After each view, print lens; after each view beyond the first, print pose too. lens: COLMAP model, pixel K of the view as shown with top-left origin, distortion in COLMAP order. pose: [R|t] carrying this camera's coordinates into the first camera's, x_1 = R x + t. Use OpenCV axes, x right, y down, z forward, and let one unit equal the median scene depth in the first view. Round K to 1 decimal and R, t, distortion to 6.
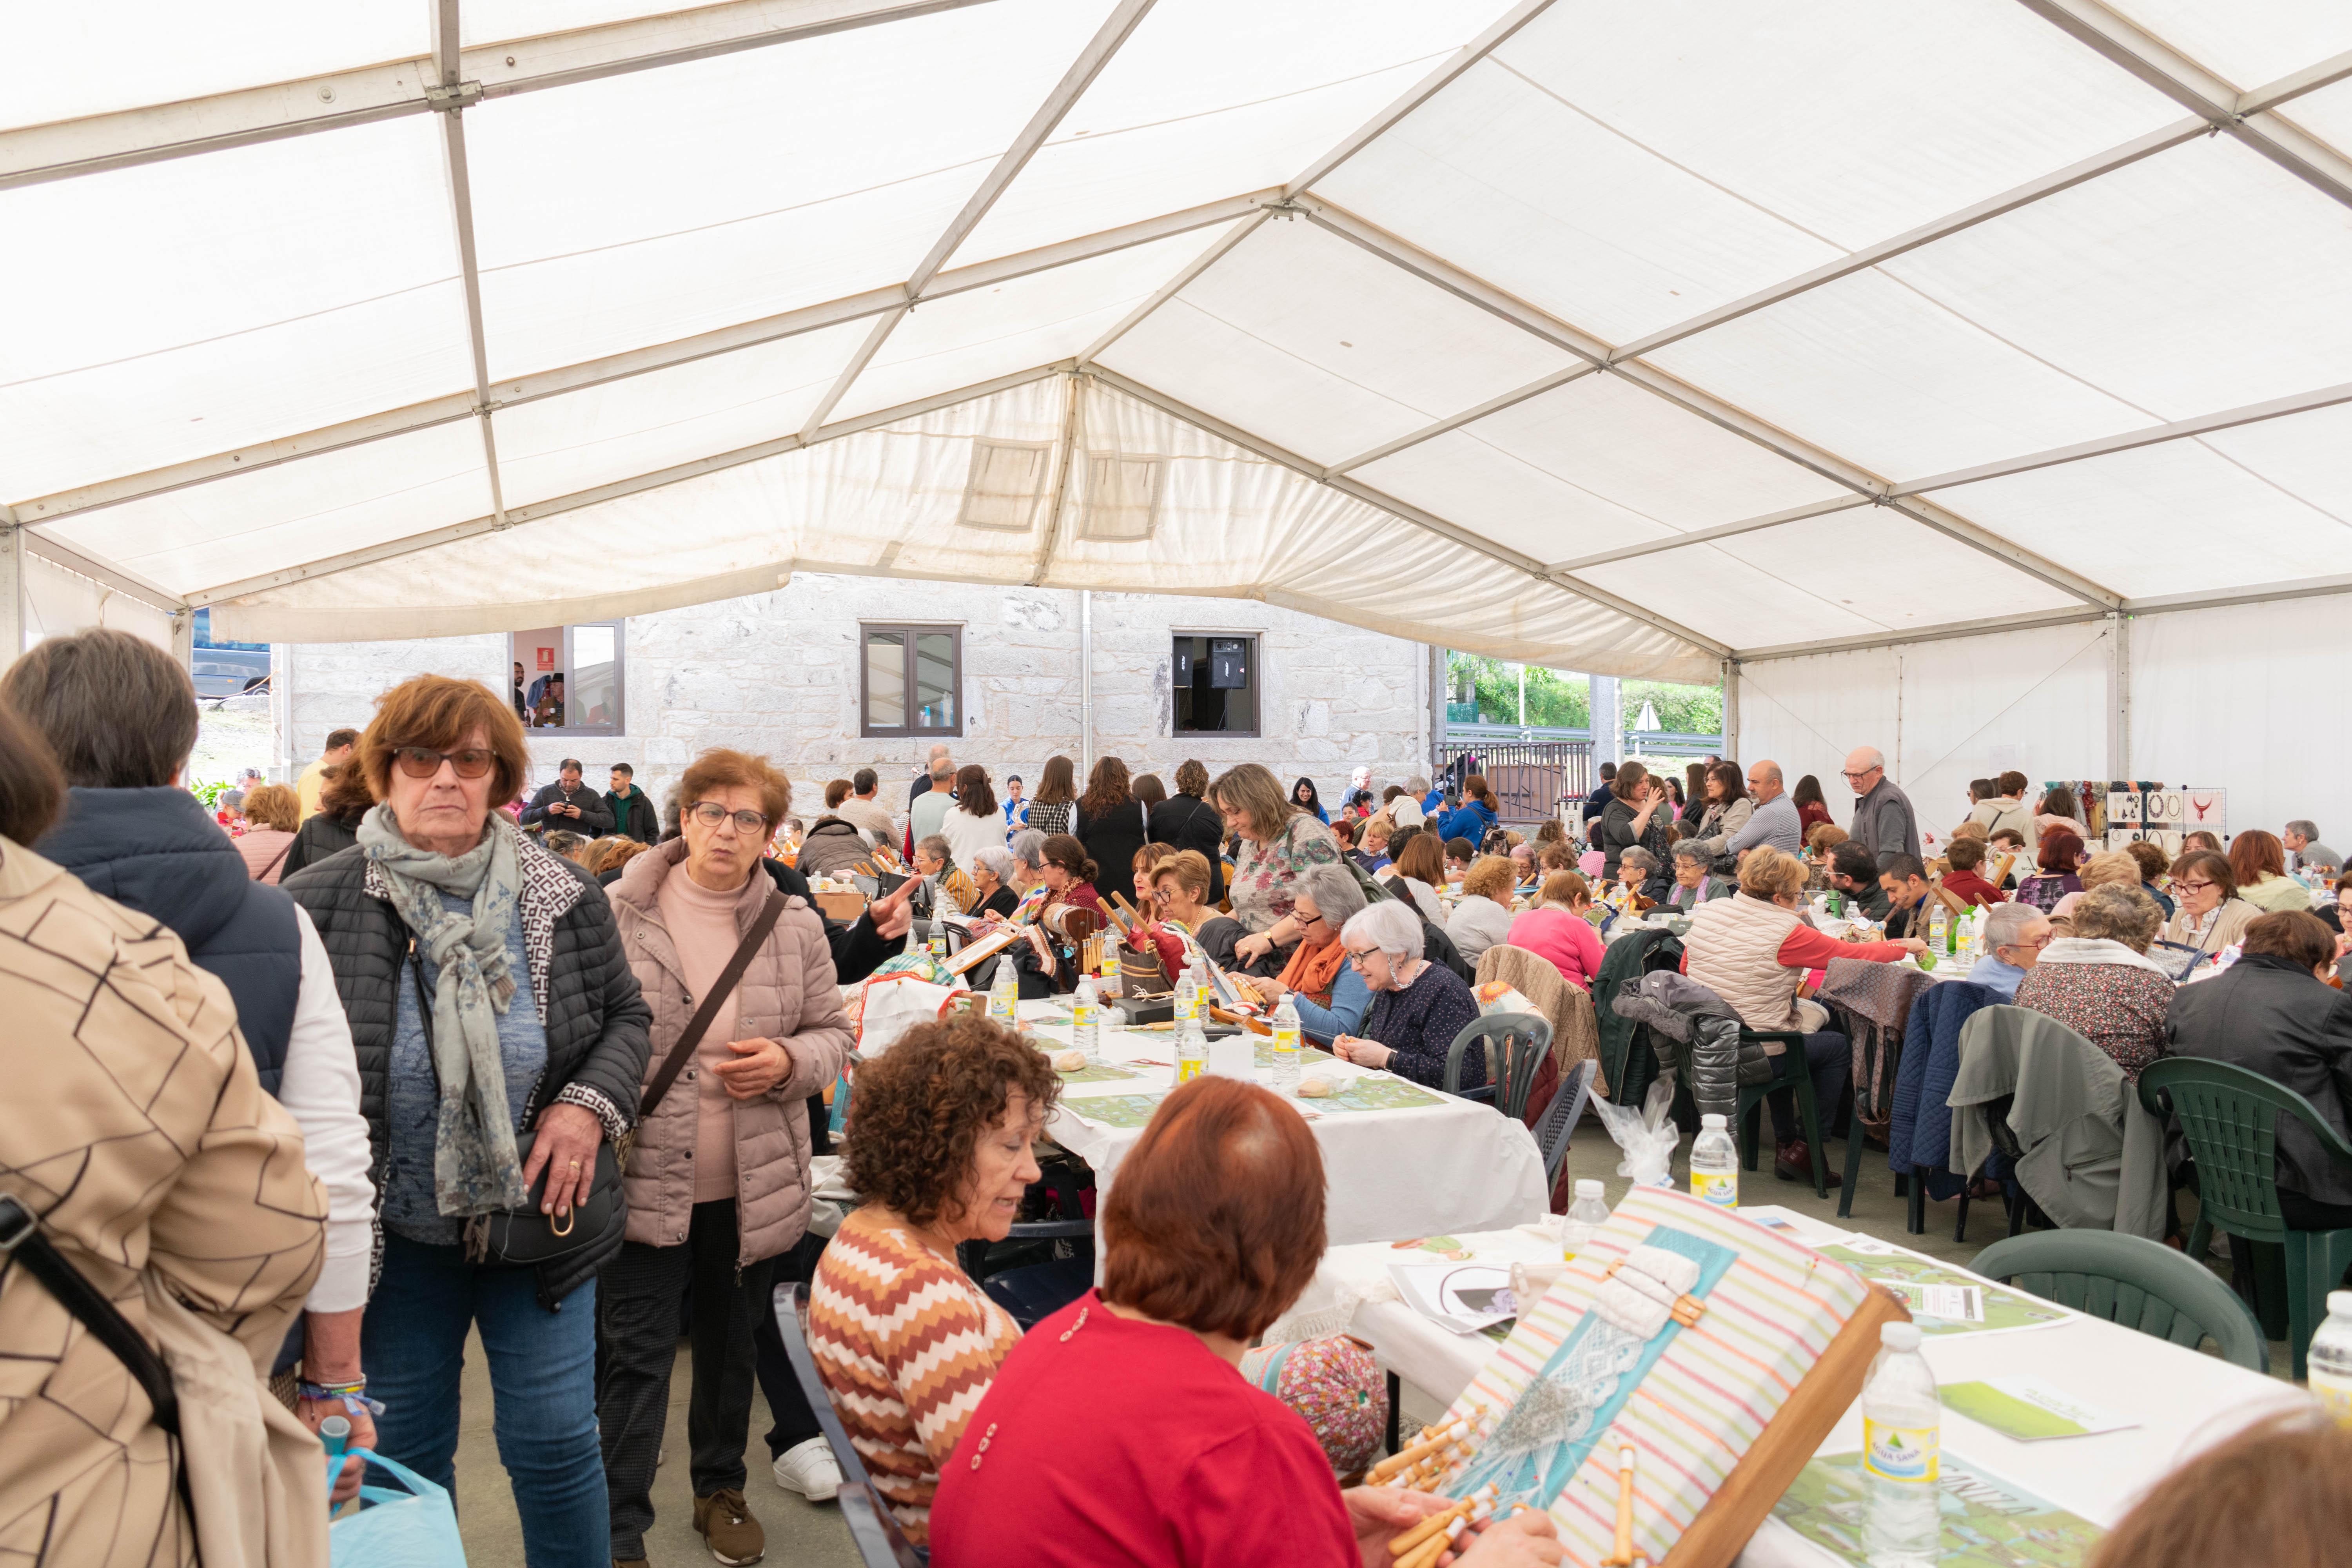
lens RADIAL K [[1747.1, 0, 1176.0], [0, 1747.1, 784.0], [0, 0, 1]] dist [0.001456, 0.003441]
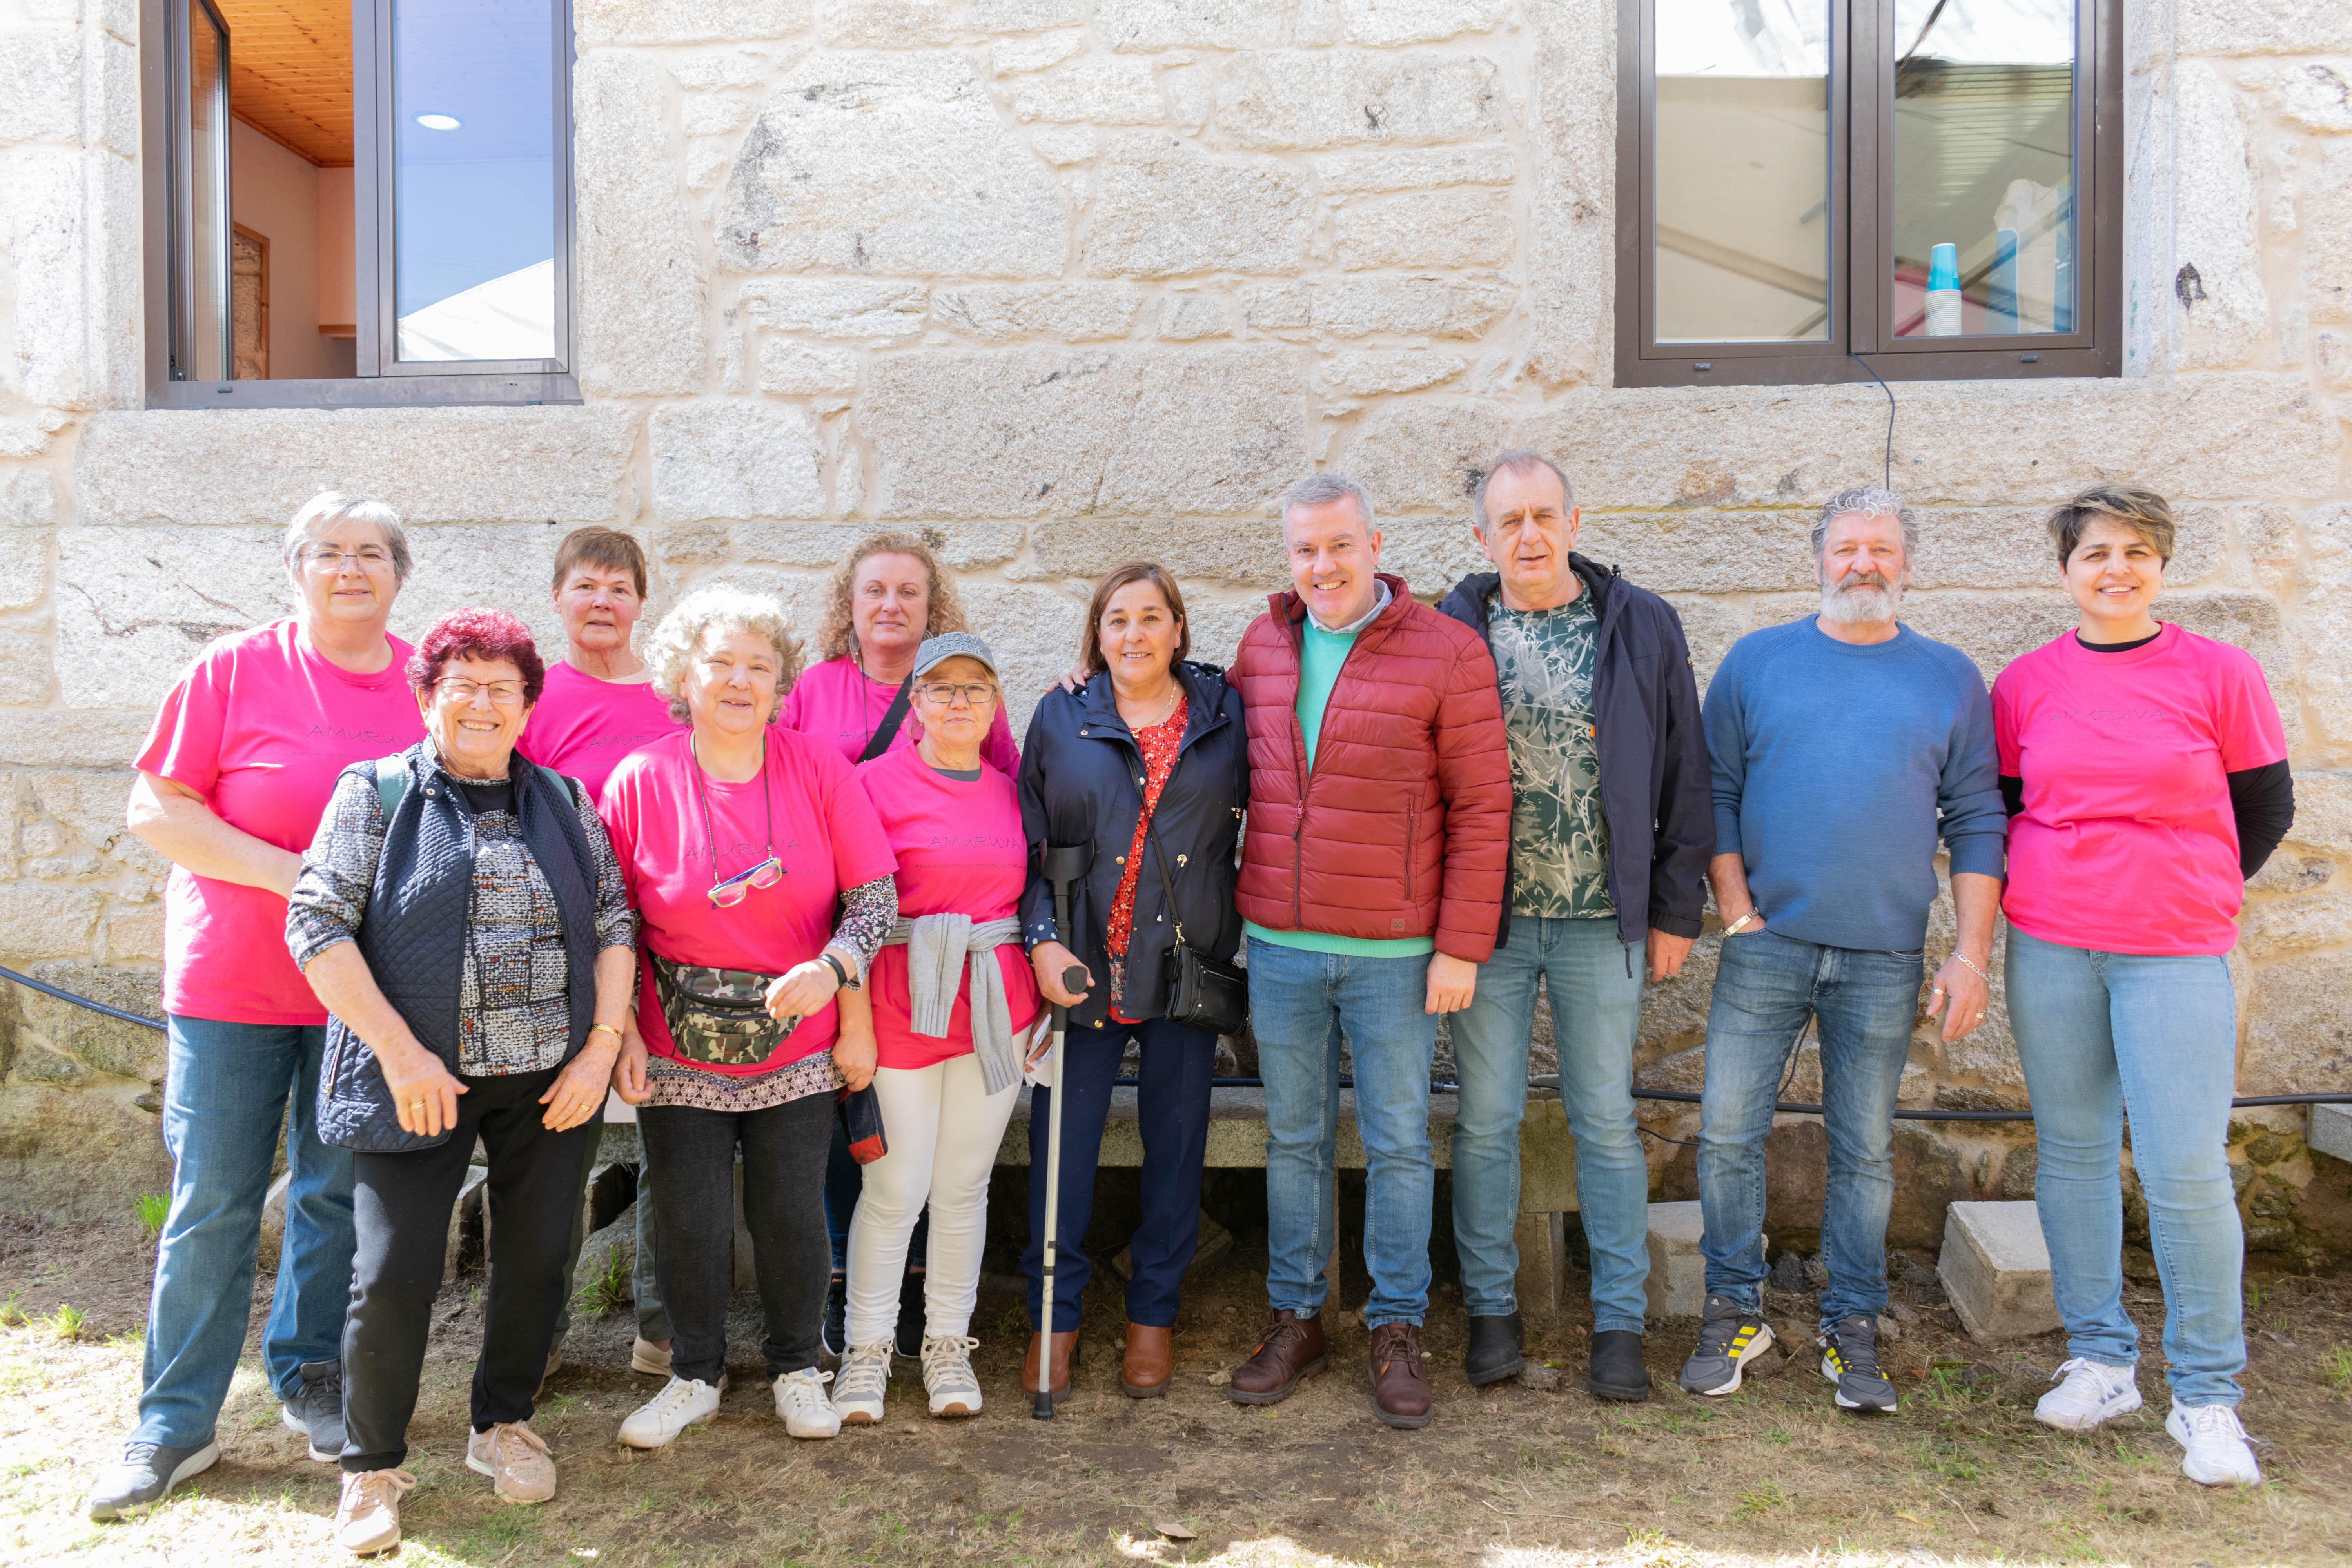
lens RADIAL K [[1747.1, 0, 1176.0], [0, 1747.1, 784.0], [0, 0, 1]] dist [0.001456, 0.003441]
pose [[0.913598, 0.015150, -0.406336, -0.143152], [-0.005977, 0.999698, 0.023836, 0.016438], [0.406574, -0.019348, 0.913413, 0.788923]]
